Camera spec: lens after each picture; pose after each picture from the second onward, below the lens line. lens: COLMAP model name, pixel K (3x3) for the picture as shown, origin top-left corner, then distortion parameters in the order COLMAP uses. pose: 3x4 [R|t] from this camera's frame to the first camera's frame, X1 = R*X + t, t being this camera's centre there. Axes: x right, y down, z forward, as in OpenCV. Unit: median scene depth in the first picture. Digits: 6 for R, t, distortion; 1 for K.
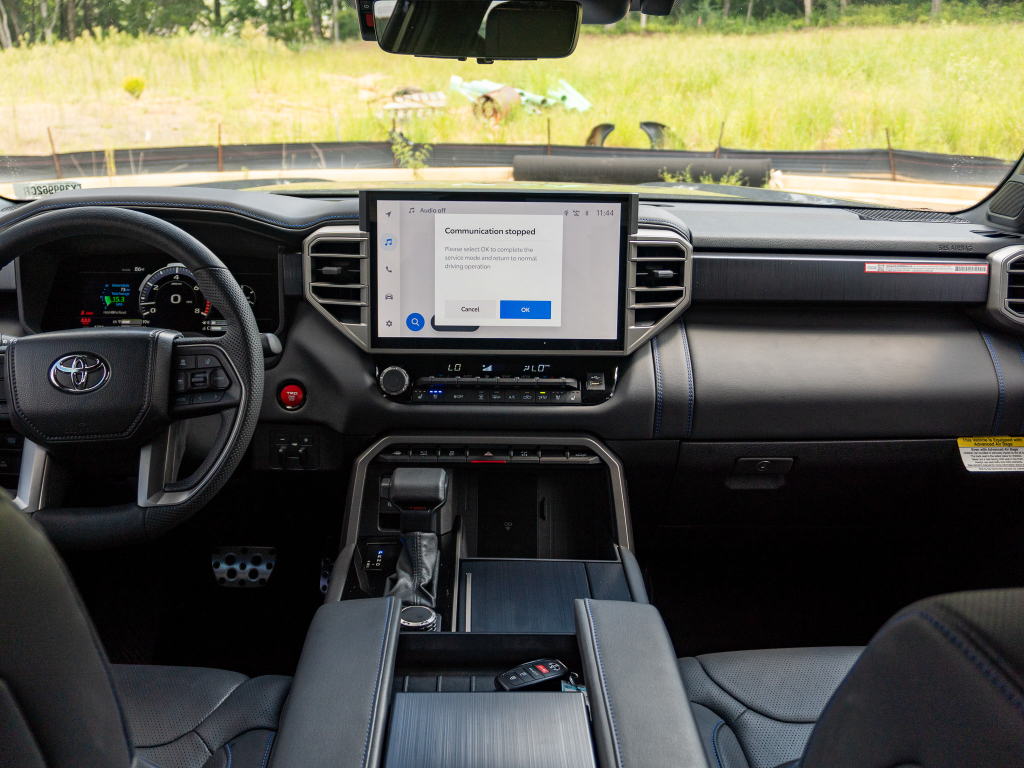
lens RADIAL K [[985.7, 0, 496.0], [0, 985.7, 387.1], [0, 0, 1]] dist [-0.025050, 0.000000]
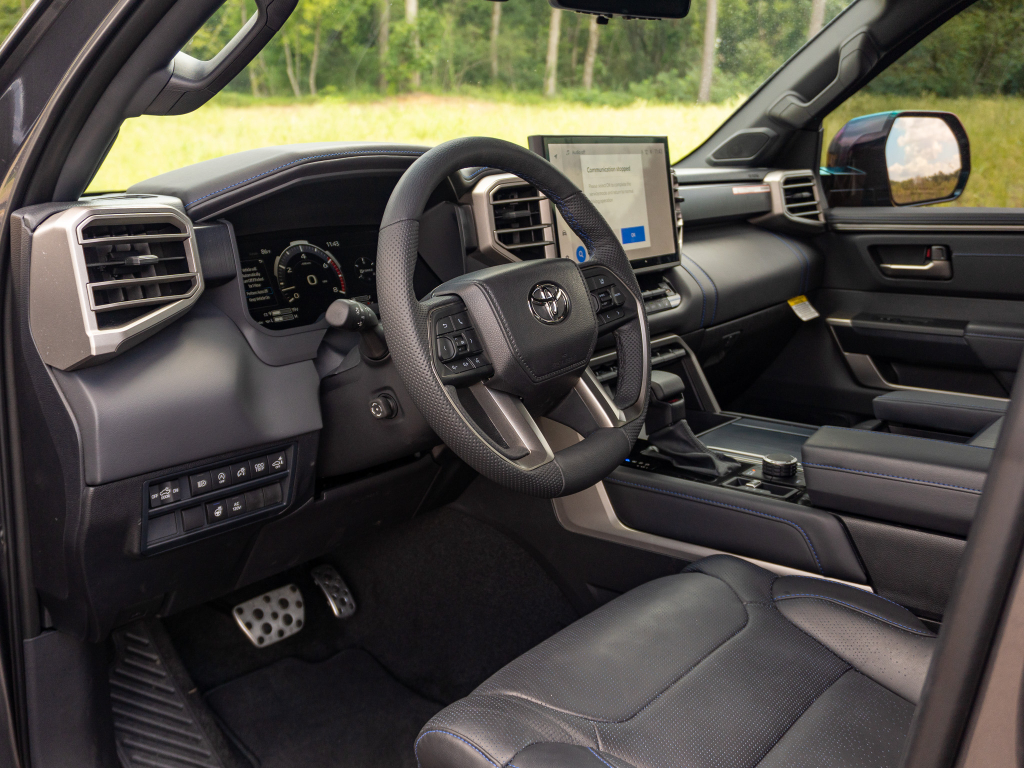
lens RADIAL K [[985.7, 0, 519.8], [0, 985.7, 384.3], [0, 0, 1]] dist [-0.025050, 0.000000]
pose [[0.652249, -0.201895, 0.730622, -0.940548], [0.254888, 0.966166, 0.039436, 0.013011], [-0.713865, 0.160505, 0.681642, 0.317512]]
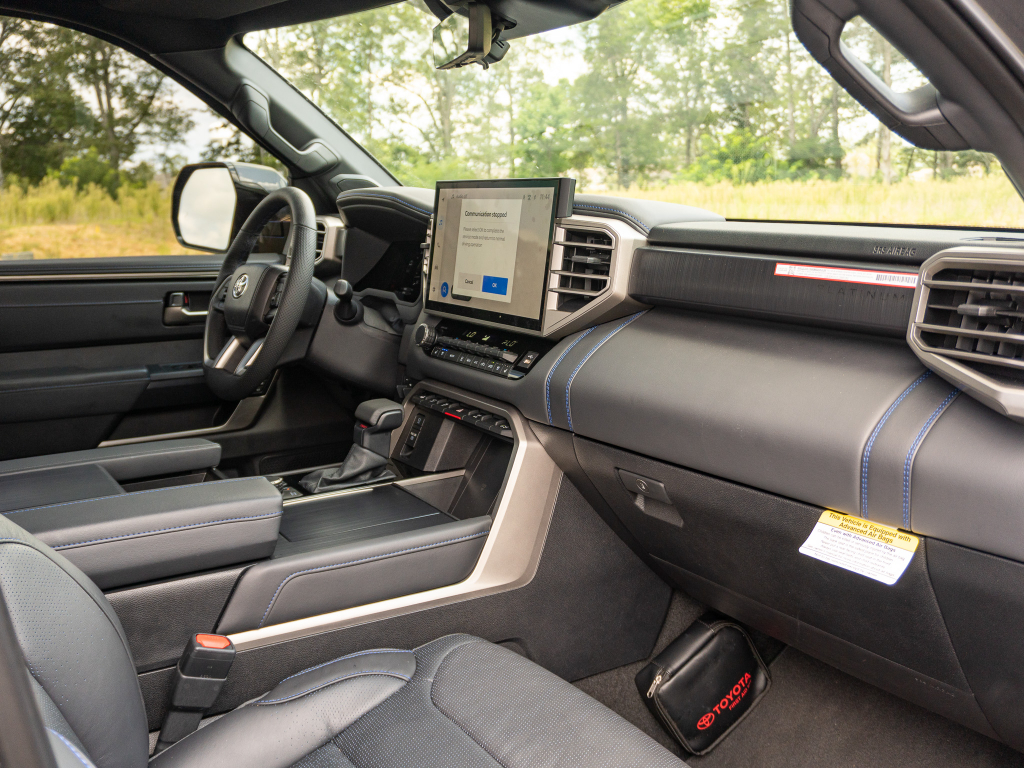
lens RADIAL K [[985.7, 0, 491.1], [0, 985.7, 393.9], [0, 0, 1]] dist [-0.025050, 0.000000]
pose [[0.524938, 0.156004, -0.836722, 0.954798], [-0.243209, 0.969564, 0.028189, 0.009206], [0.815653, 0.188701, 0.546902, 0.410291]]
